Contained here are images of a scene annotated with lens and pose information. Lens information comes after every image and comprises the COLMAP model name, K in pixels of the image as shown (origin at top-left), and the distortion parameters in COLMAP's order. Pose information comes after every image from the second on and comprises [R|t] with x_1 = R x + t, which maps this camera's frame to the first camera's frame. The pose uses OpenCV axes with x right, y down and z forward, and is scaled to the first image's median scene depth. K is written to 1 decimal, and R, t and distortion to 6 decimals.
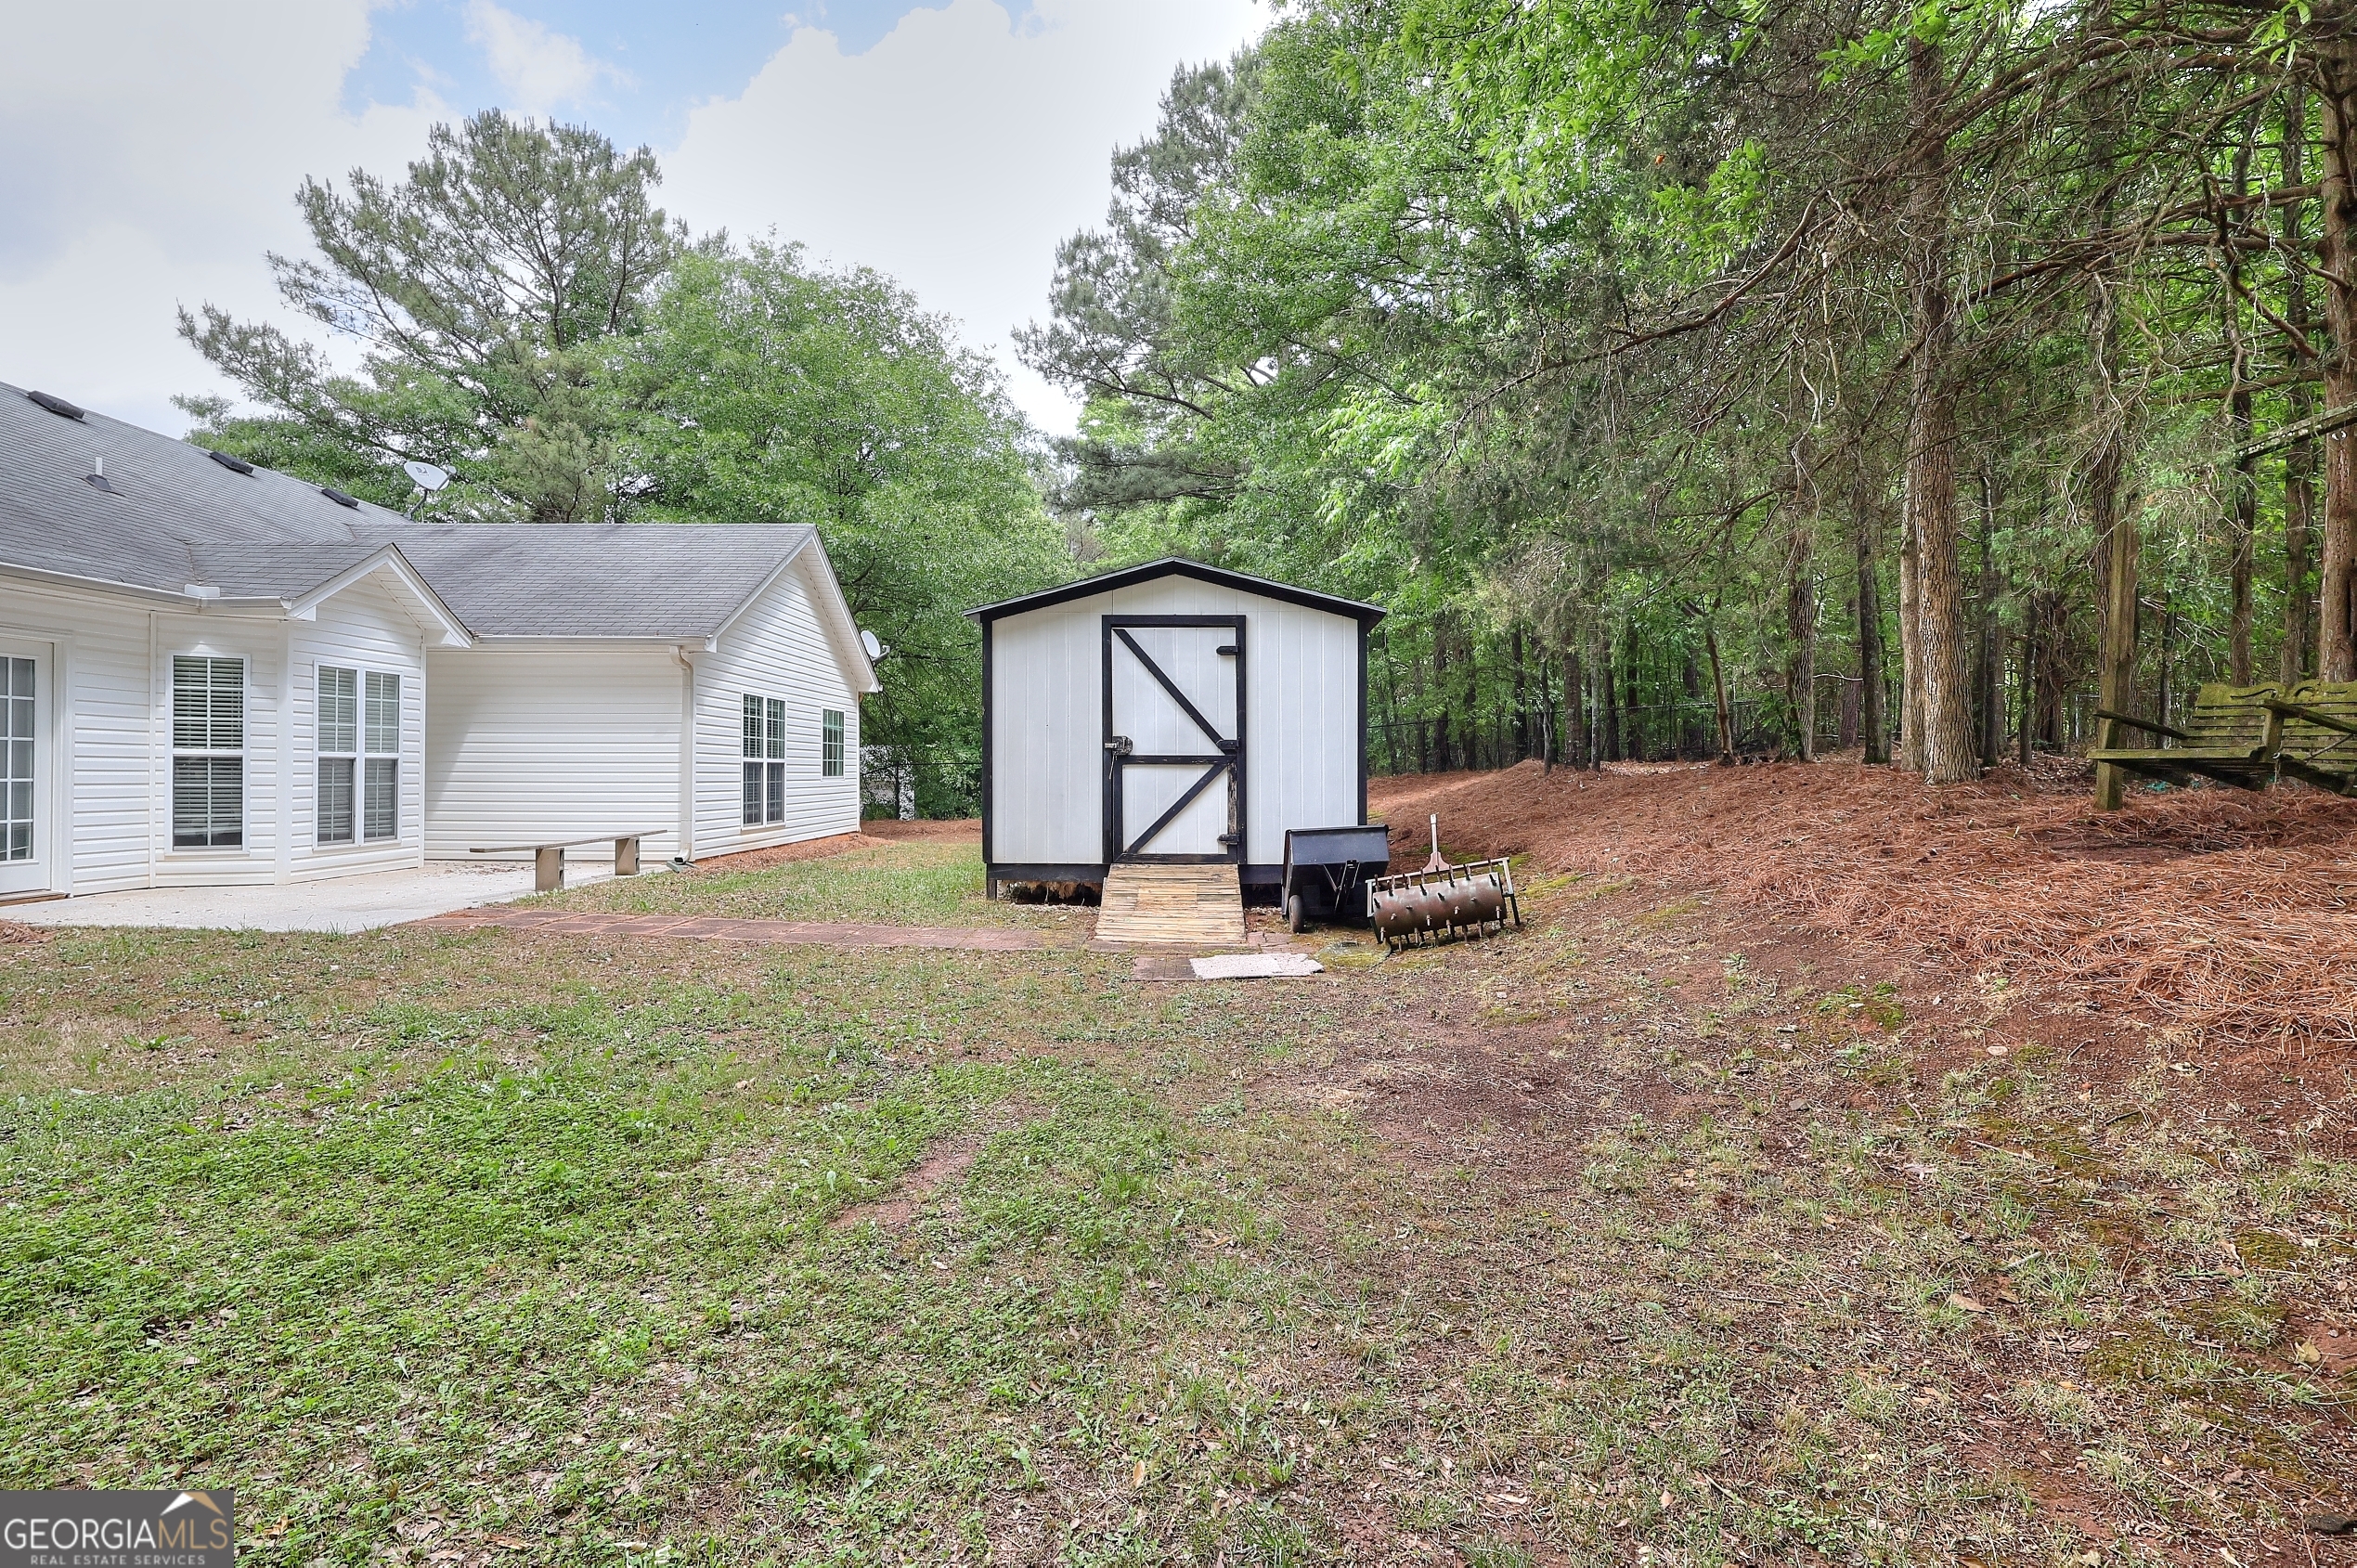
lens RADIAL K [[1092.8, 0, 1181.3], [0, 1092.8, 766.2], [0, 0, 1]] dist [0.002297, 0.001822]
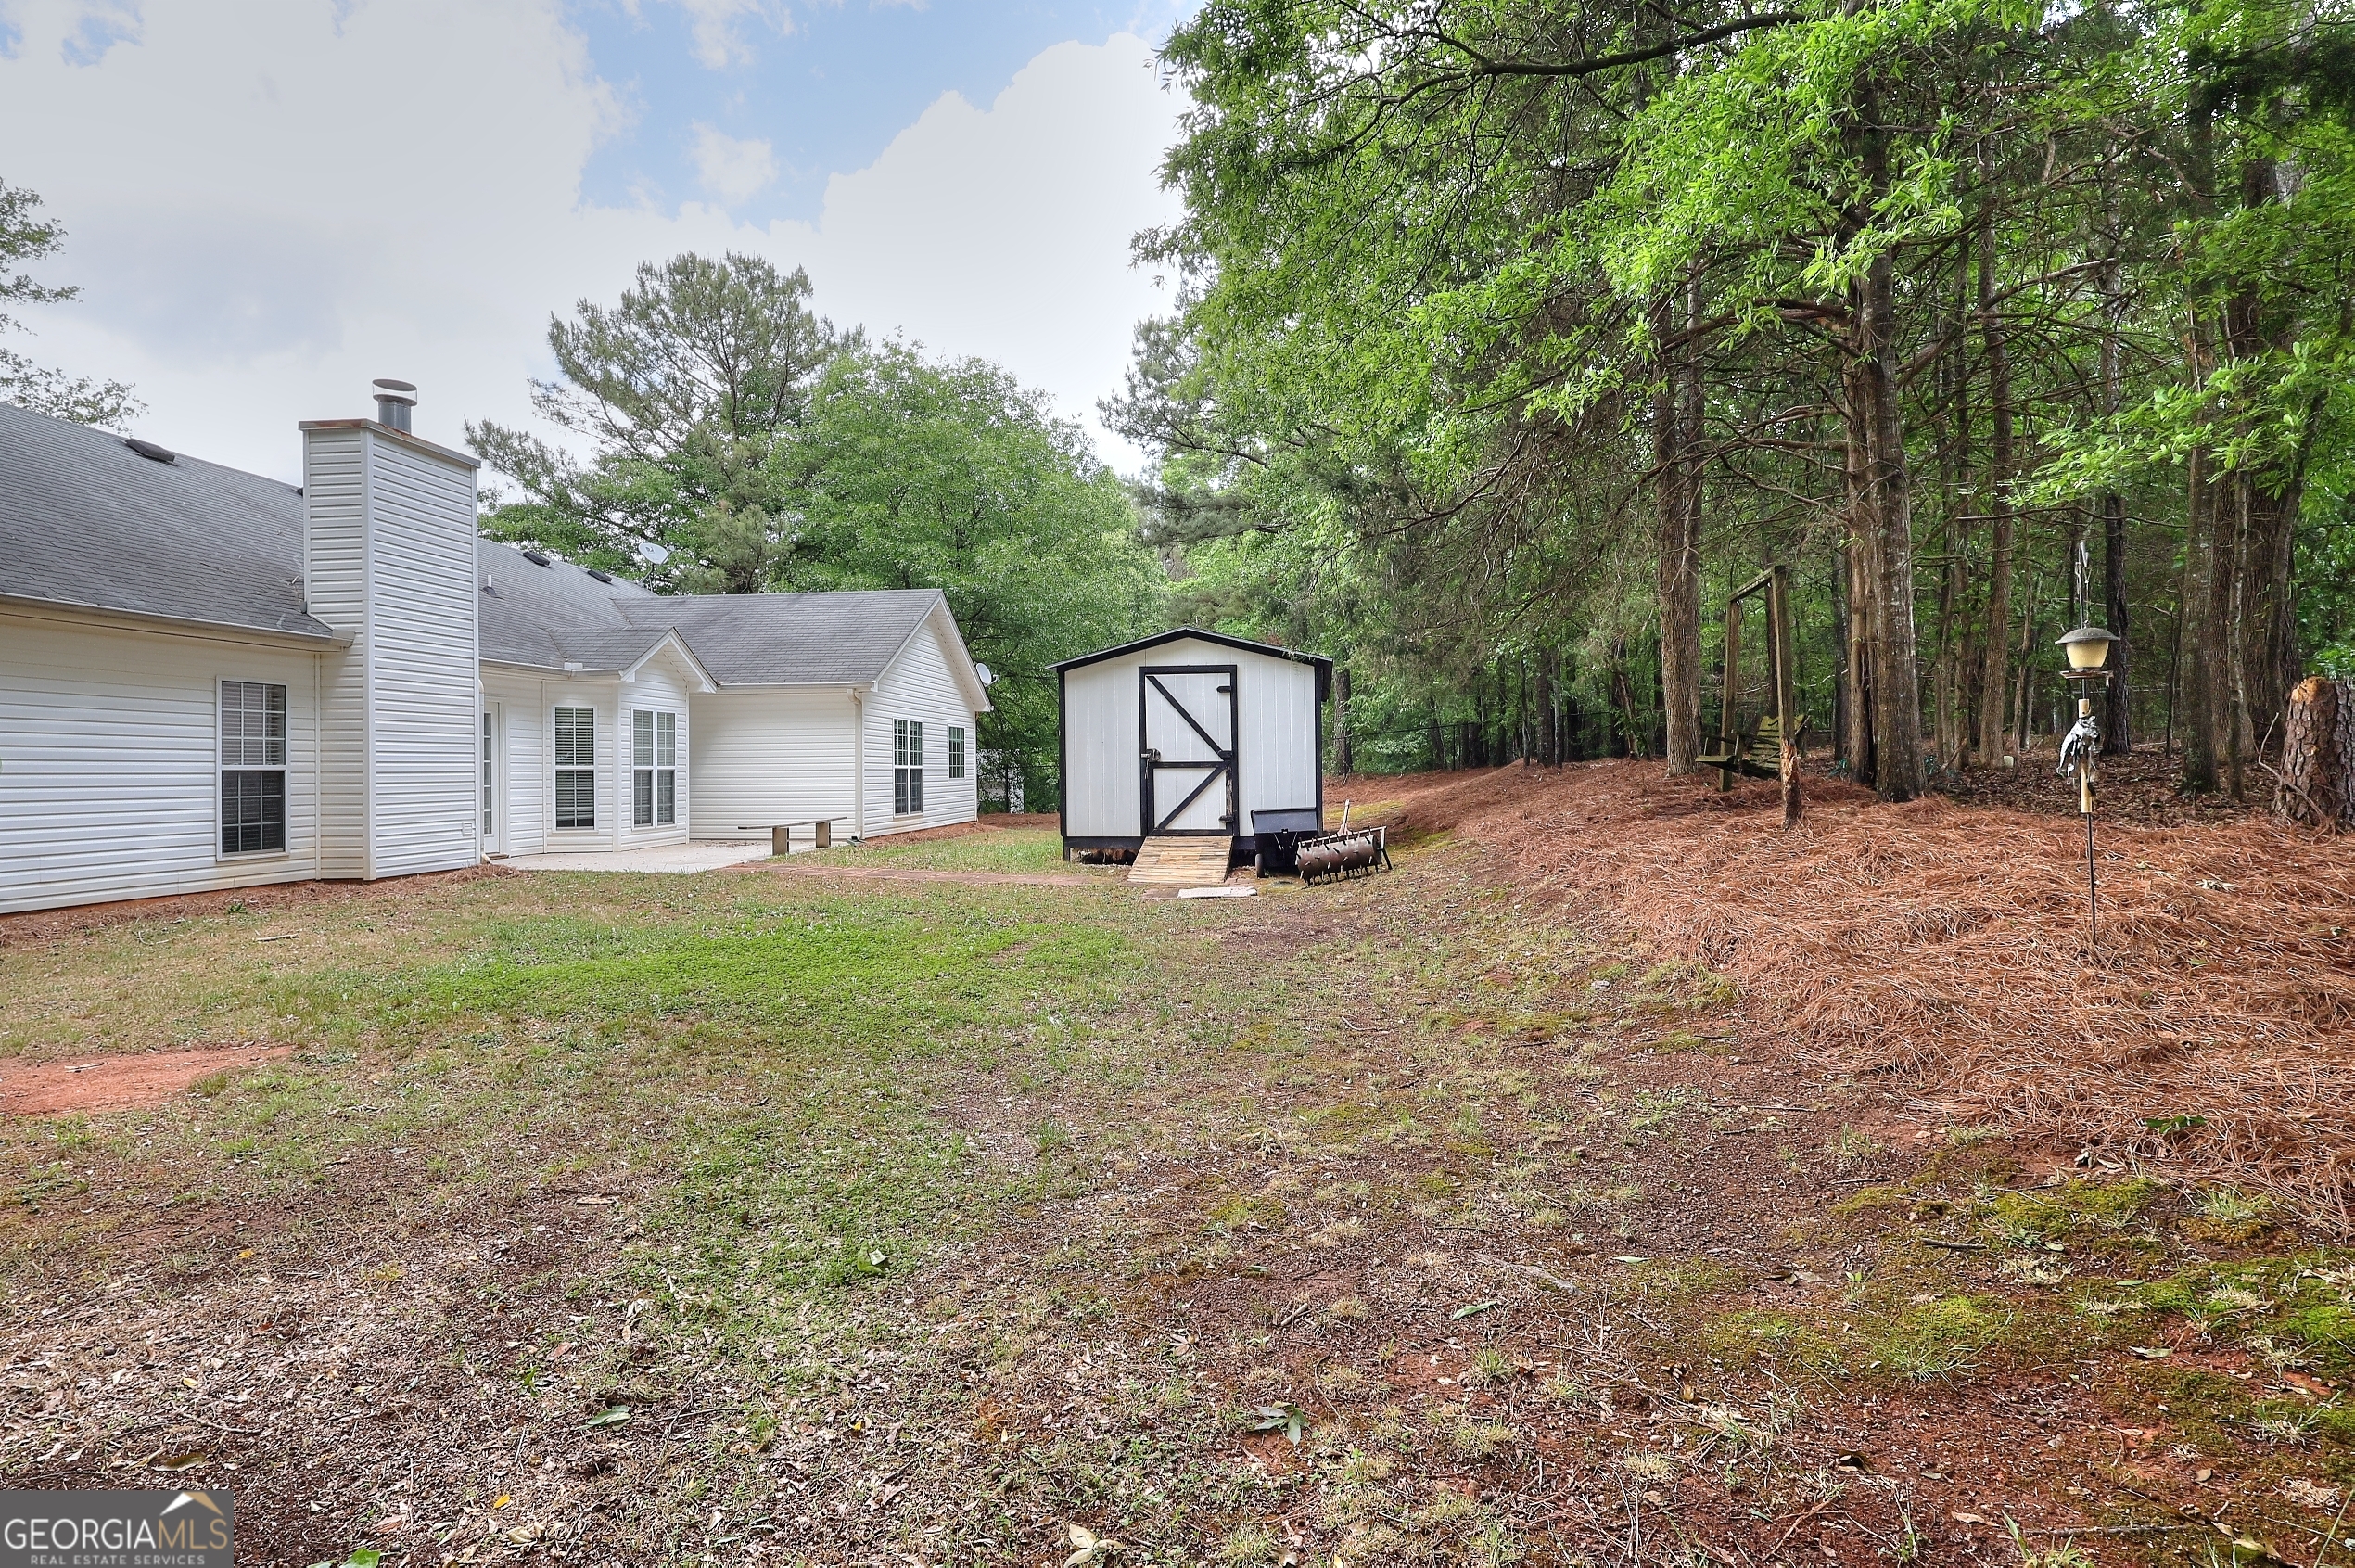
lens RADIAL K [[1085.7, 0, 1175.4], [0, 1085.7, 770.4], [0, 0, 1]] dist [-0.006291, 0.002350]
pose [[0.994567, -0.011200, -0.103493, 0.125061], [0.011797, 0.999917, 0.005158, -0.006044], [0.103426, -0.006351, 0.994617, -0.437930]]
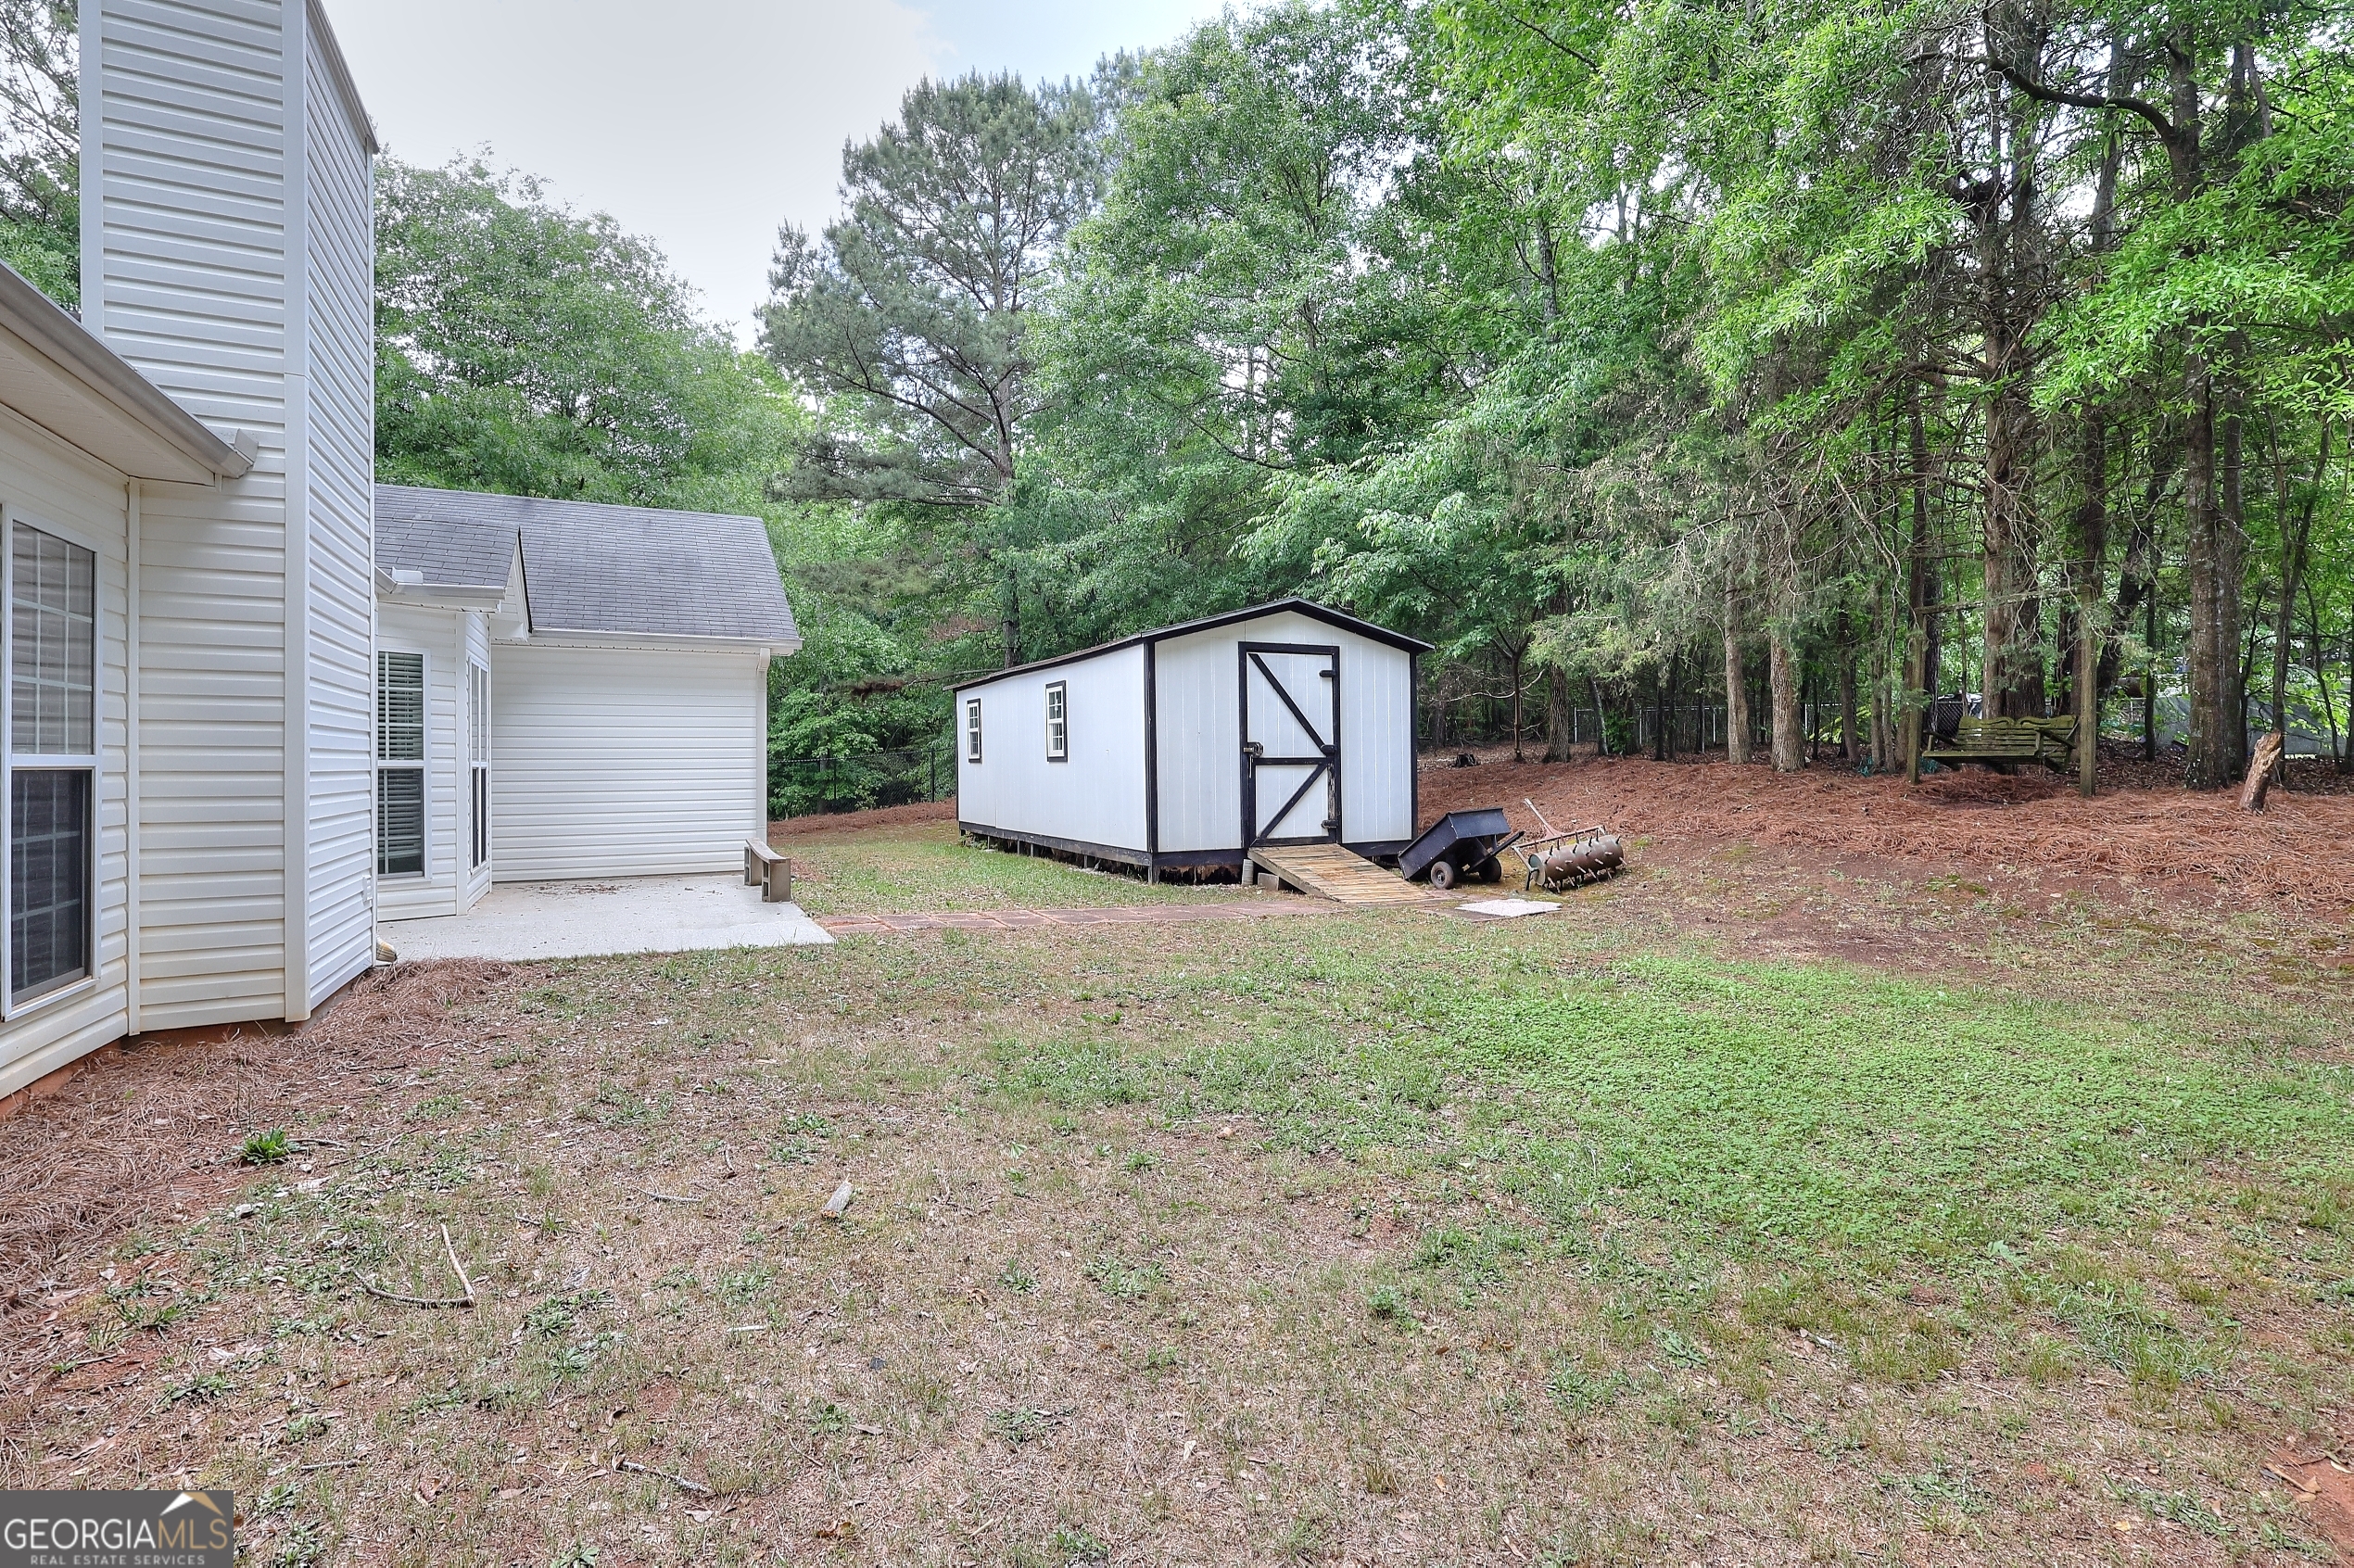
lens RADIAL K [[1085.2, 0, 1174.9], [0, 1085.2, 770.4], [0, 0, 1]] dist [-0.006291, 0.002350]
pose [[0.893196, -0.014280, 0.449442, -0.671799], [0.010905, 0.999890, 0.010097, -0.009396], [-0.449536, -0.004117, 0.893253, -0.032492]]
